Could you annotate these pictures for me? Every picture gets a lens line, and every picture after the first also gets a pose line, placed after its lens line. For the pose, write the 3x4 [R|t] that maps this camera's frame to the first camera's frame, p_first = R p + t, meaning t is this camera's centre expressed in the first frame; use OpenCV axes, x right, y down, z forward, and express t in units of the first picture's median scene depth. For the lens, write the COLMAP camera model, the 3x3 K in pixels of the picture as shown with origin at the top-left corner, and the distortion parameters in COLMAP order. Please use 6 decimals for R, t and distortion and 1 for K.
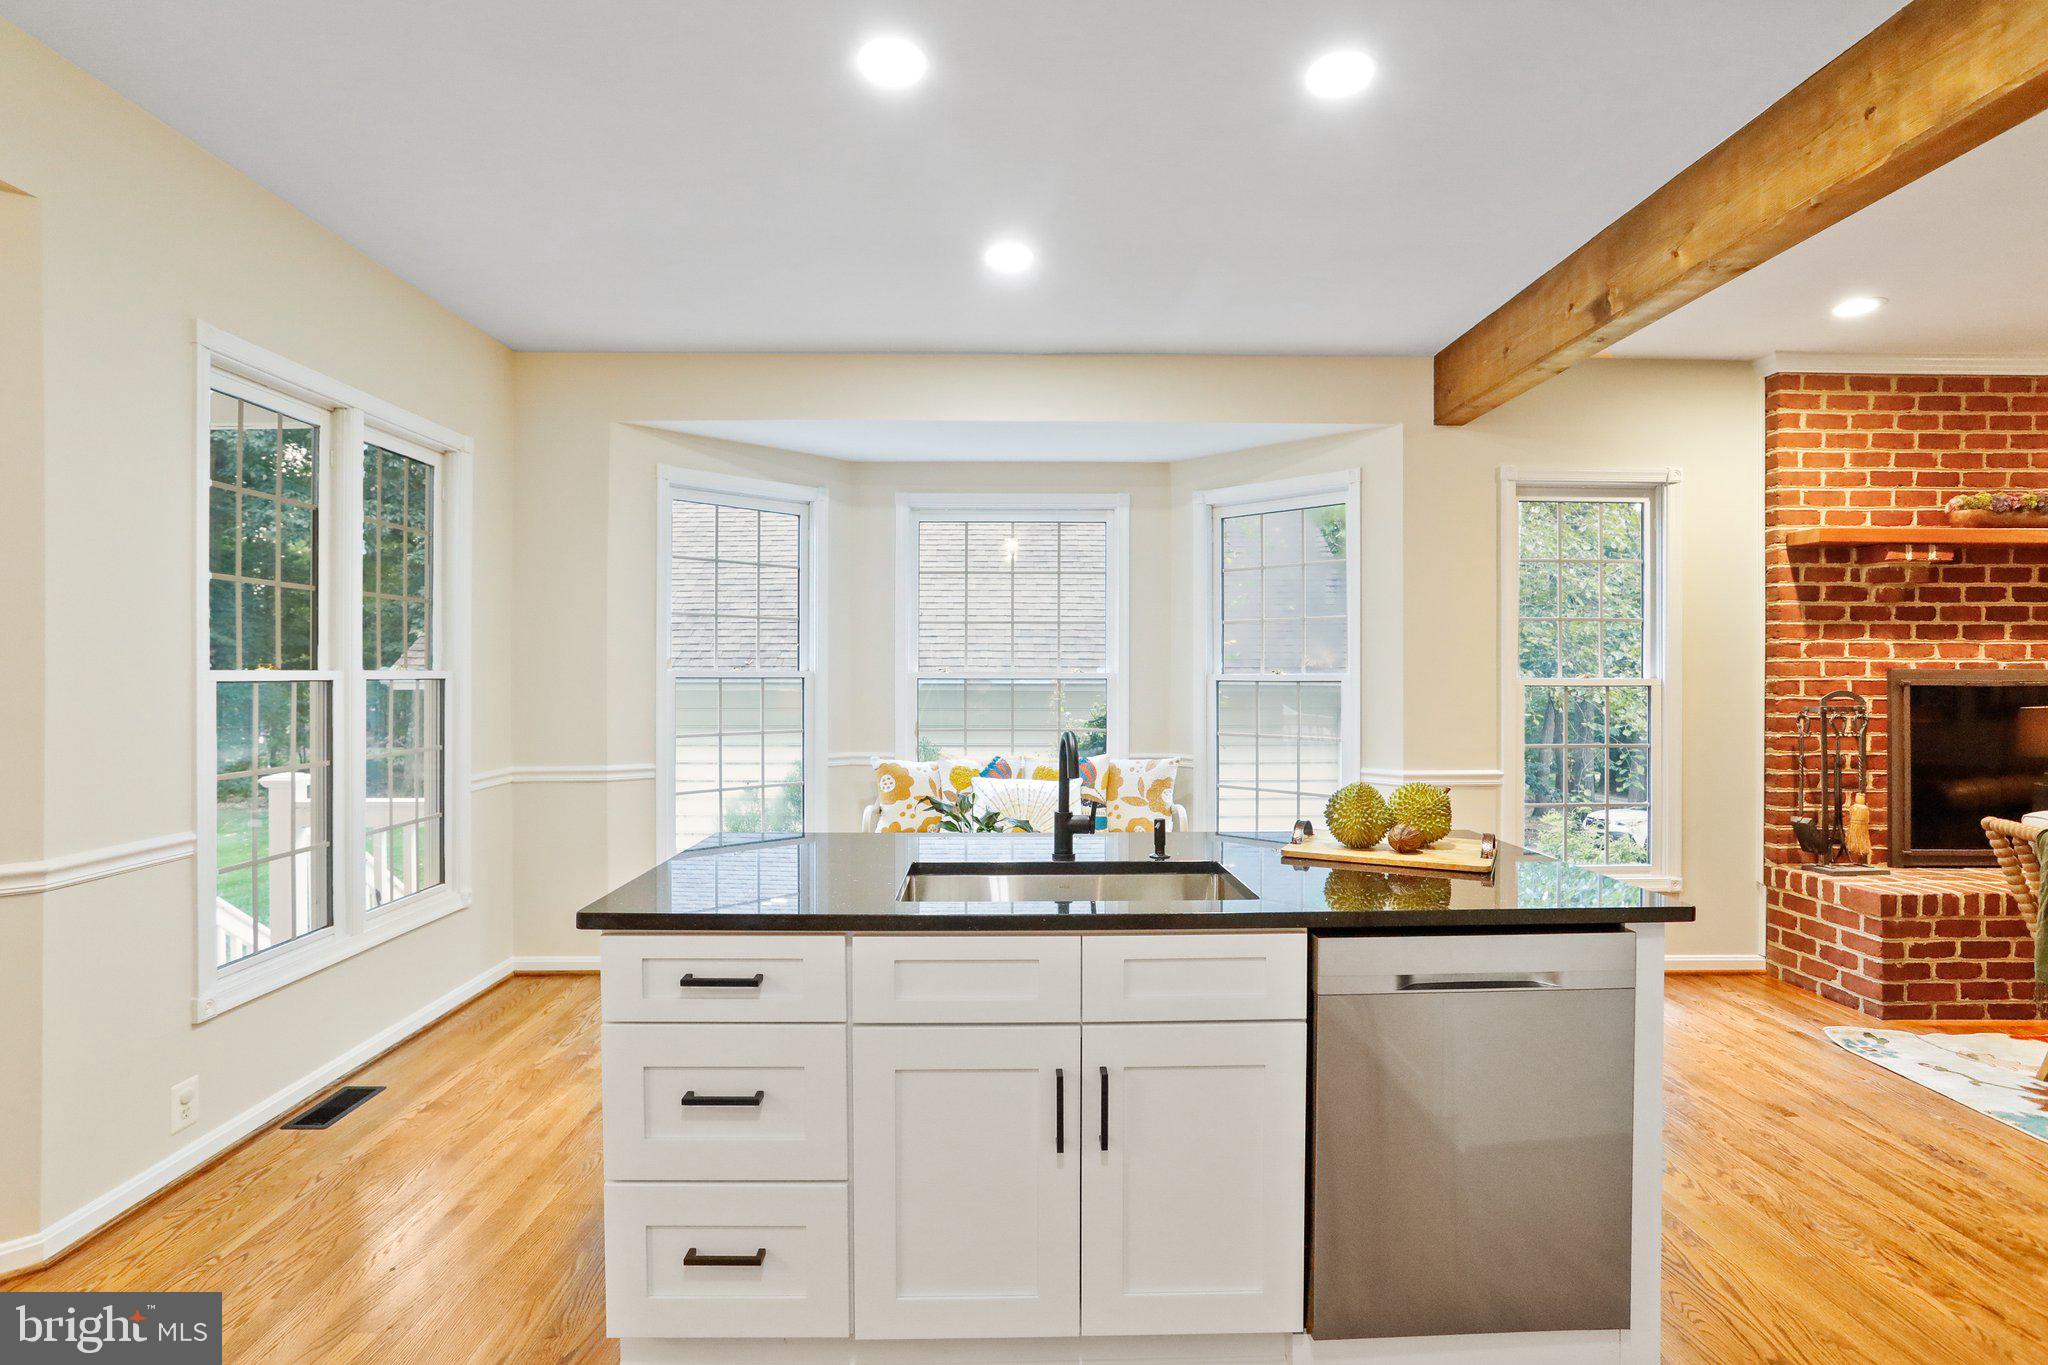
lens RADIAL K [[996.0, 0, 1019.6], [0, 996.0, 671.3], [0, 0, 1]] dist [-0.027262, 0.014912]
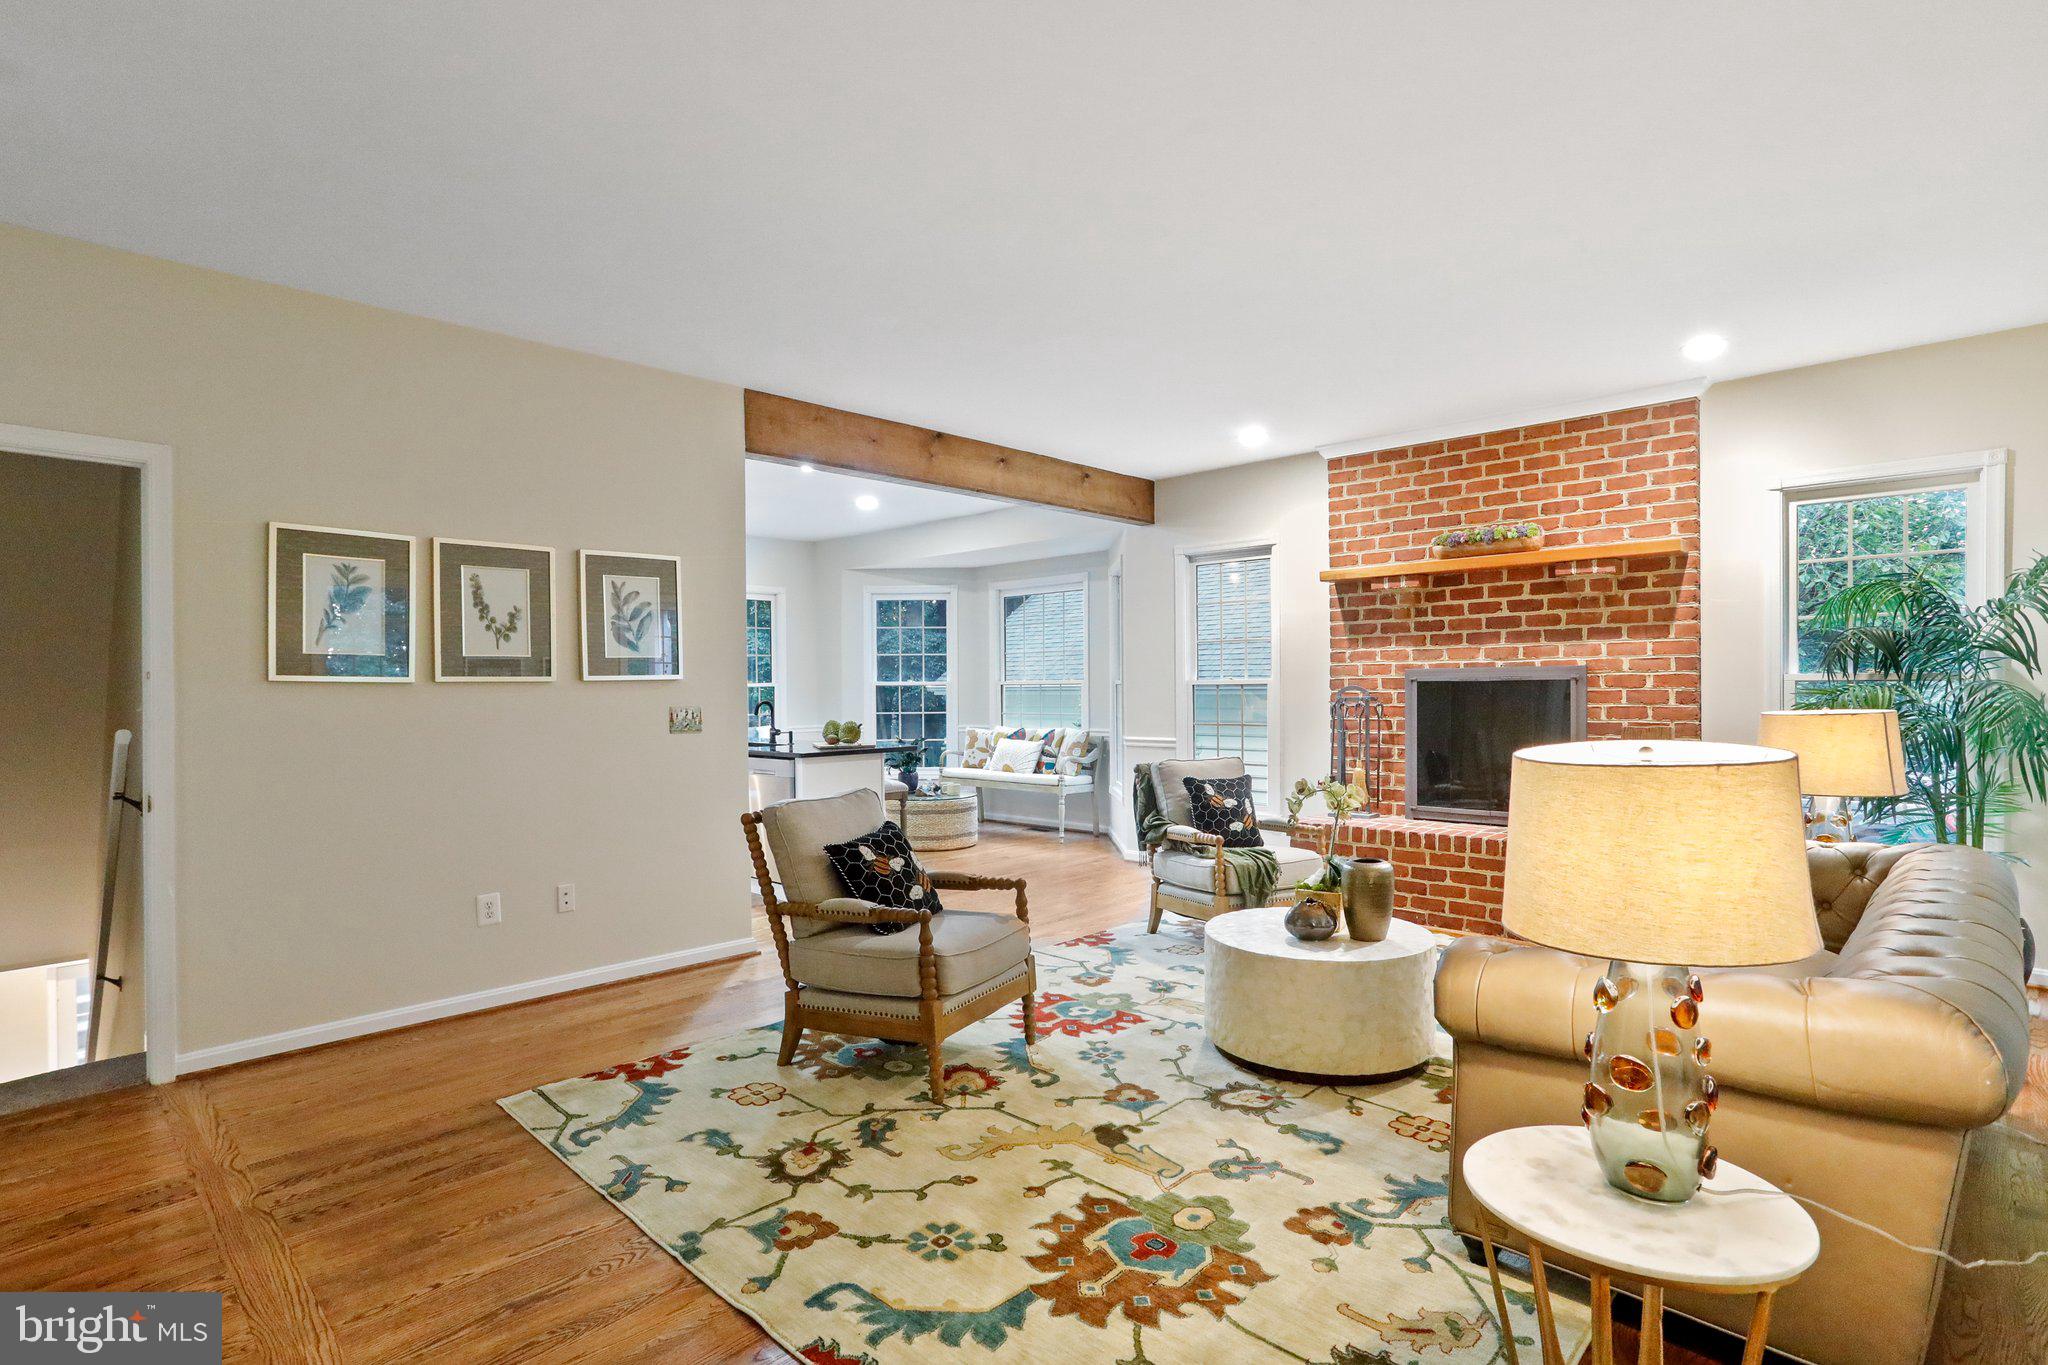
lens RADIAL K [[996.0, 0, 1043.4], [0, 996.0, 688.9], [0, 0, 1]] dist [-0.027262, 0.014912]
pose [[0.717758, -0.007237, -0.696255, 1.458502], [0.010639, 0.999943, 0.000574, 0.018181], [0.696211, -0.007820, 0.717794, -0.298780]]
